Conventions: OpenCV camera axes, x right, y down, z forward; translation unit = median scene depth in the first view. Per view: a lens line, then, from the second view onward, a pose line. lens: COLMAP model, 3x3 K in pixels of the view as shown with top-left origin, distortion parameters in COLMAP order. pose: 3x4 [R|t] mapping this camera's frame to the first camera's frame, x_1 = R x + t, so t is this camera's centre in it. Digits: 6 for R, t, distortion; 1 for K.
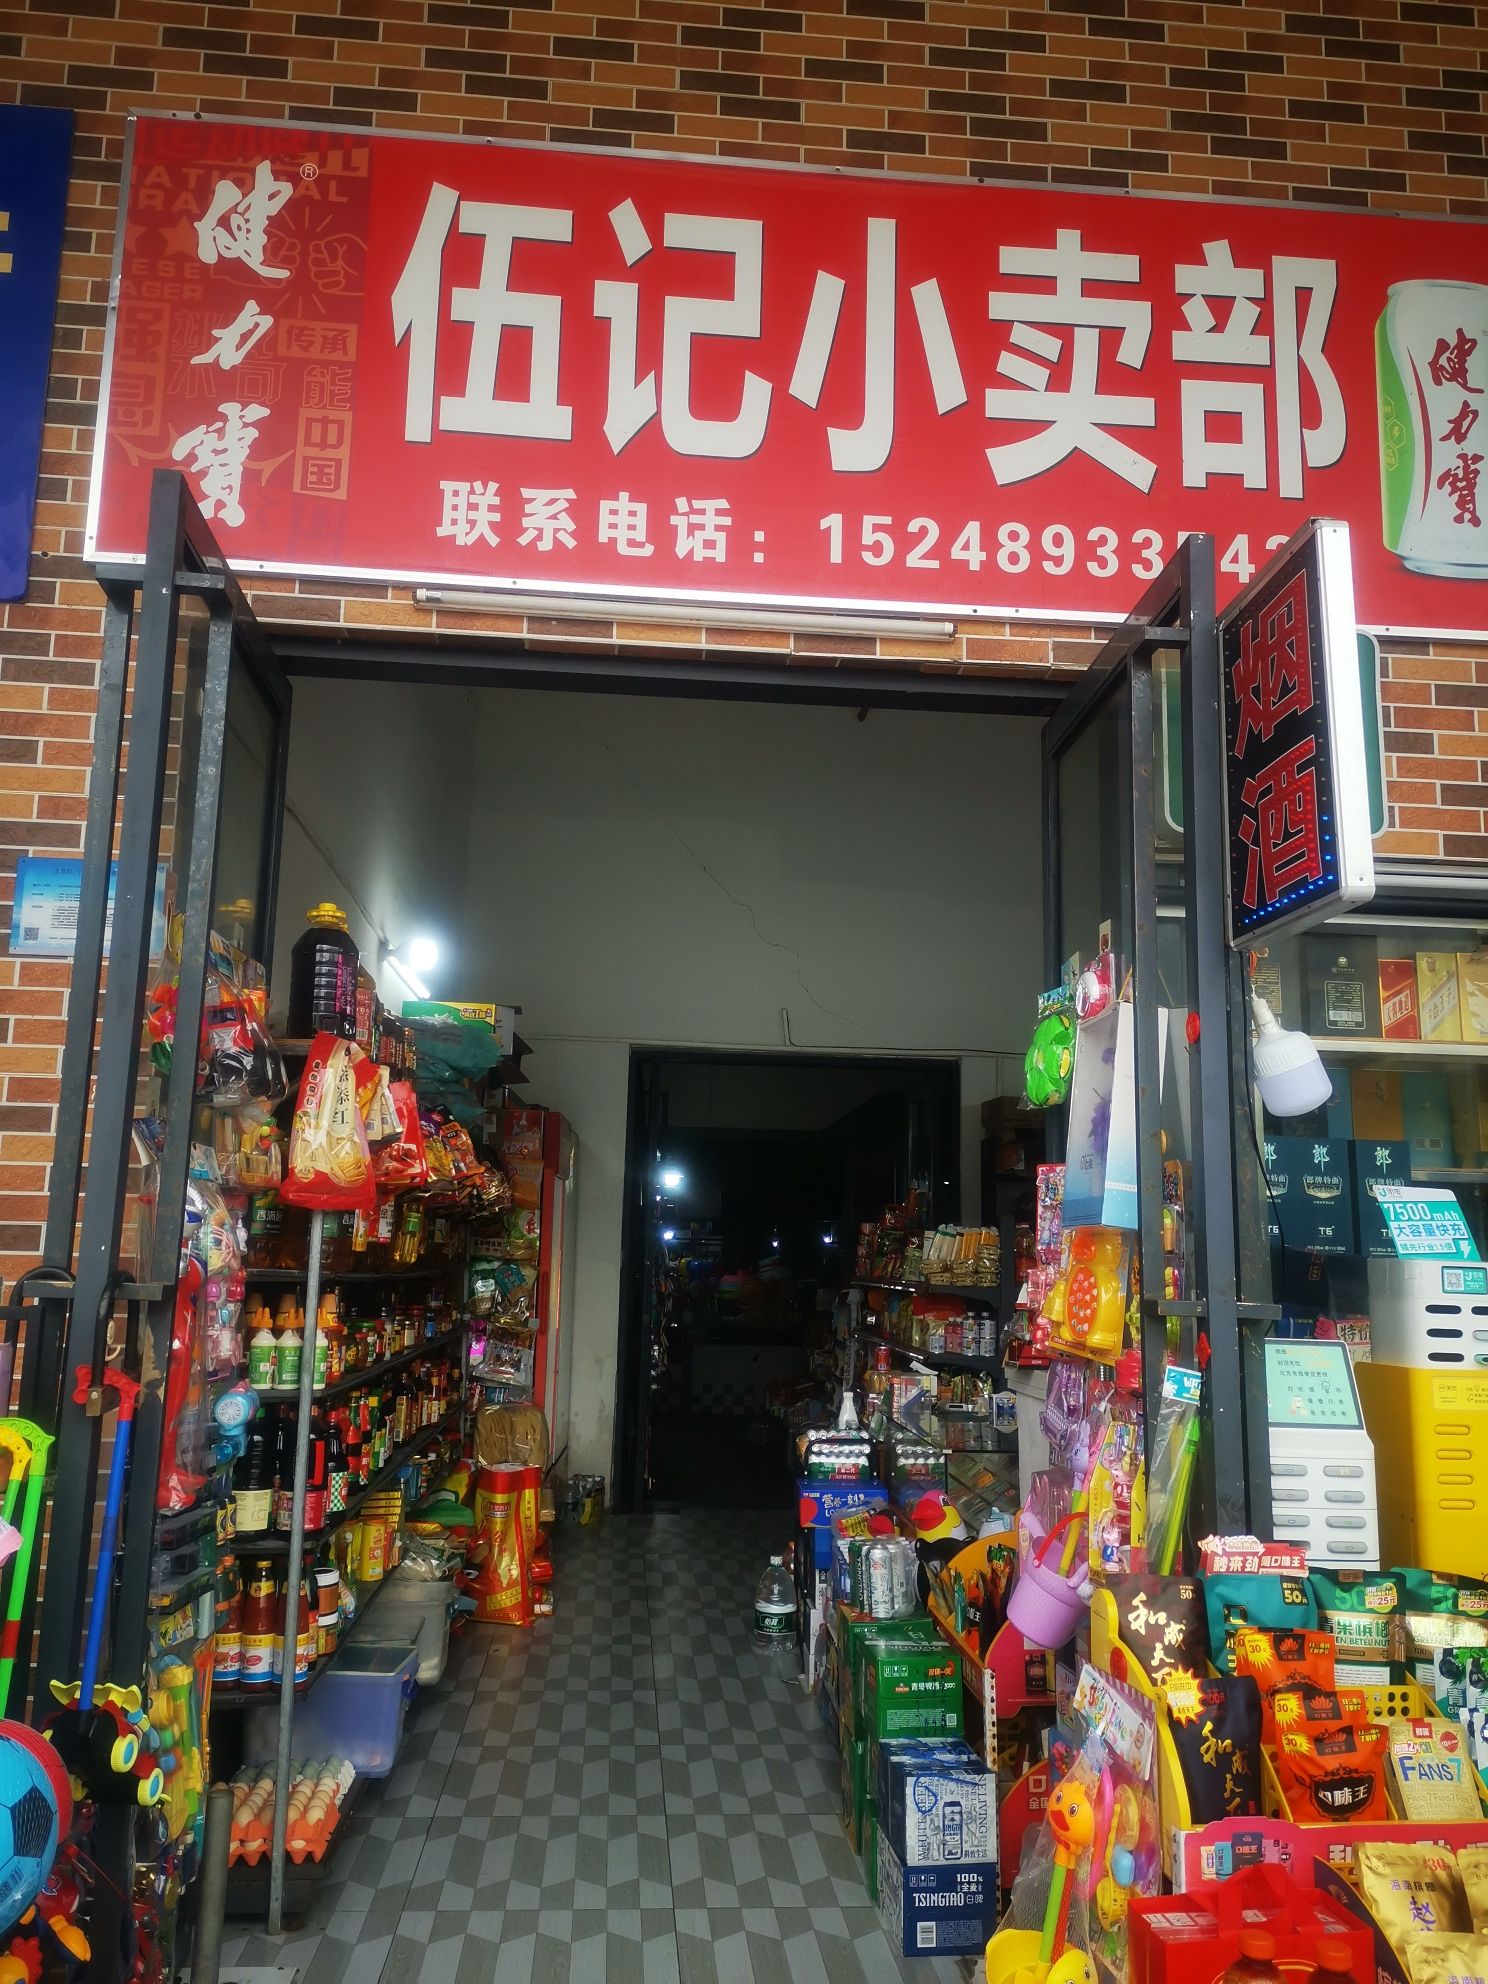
lens RADIAL K [[1559.4, 0, 743.2], [0, 1559.4, 978.3], [0, 0, 1]] dist [0.060853, -0.072239]
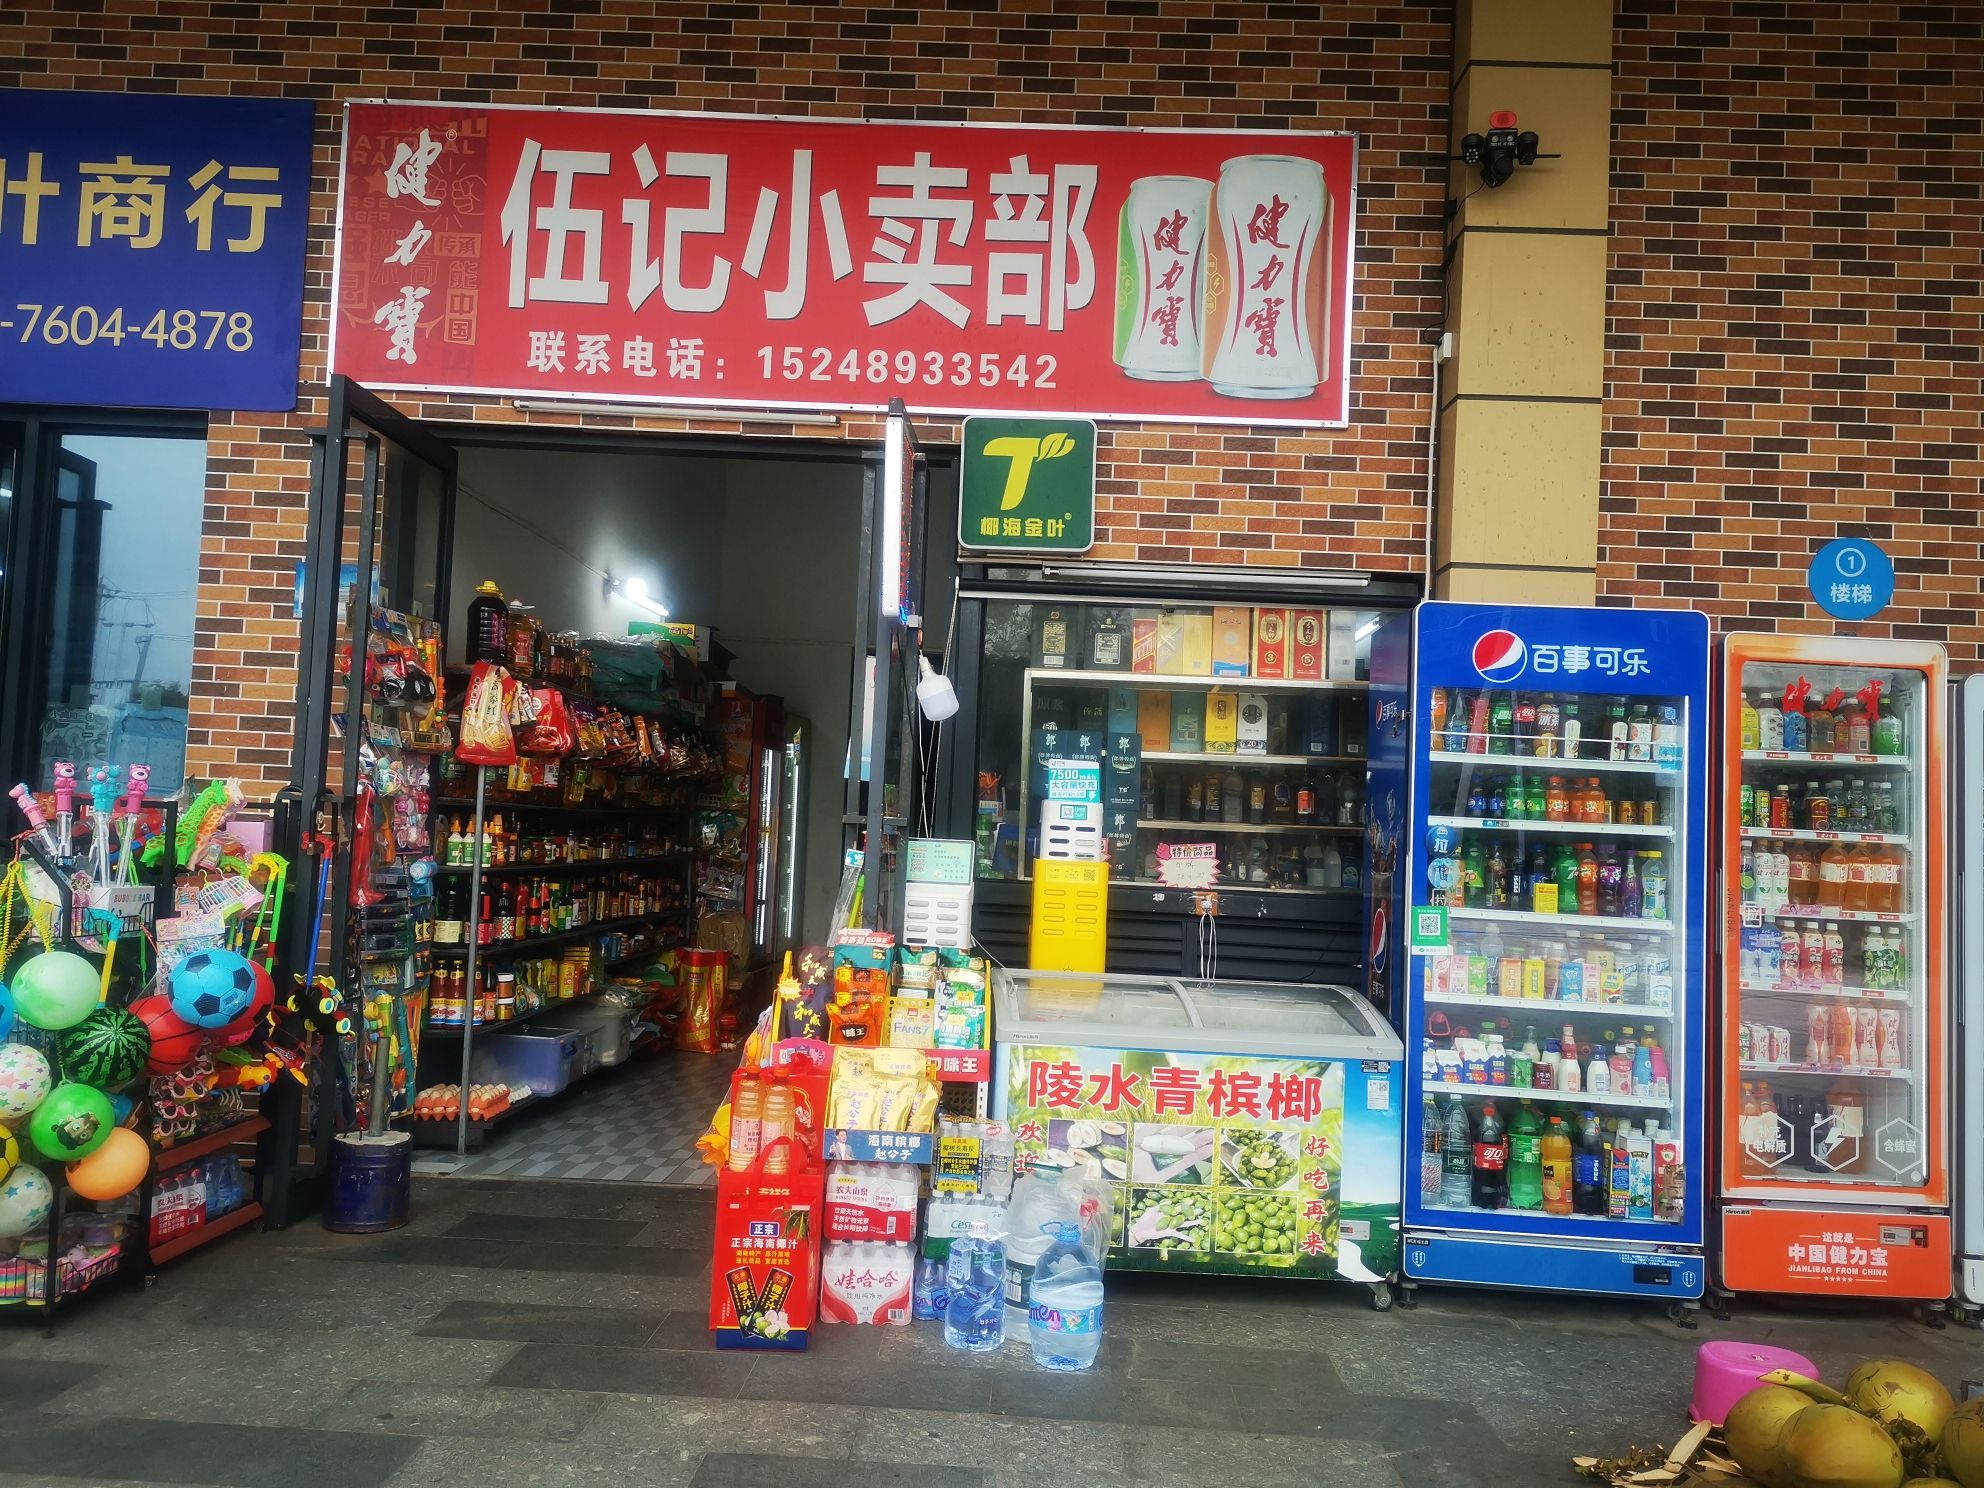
lens RADIAL K [[1559.4, 0, 994.5], [0, 1559.4, 747.7], [0, 0, 1]] dist [0.060853, -0.072239]
pose [[0.993222, 0.015919, -0.115138, 0.484436], [-0.001924, 0.992693, 0.120653, -0.078773], [0.116217, -0.119614, 0.985995, -0.625132]]
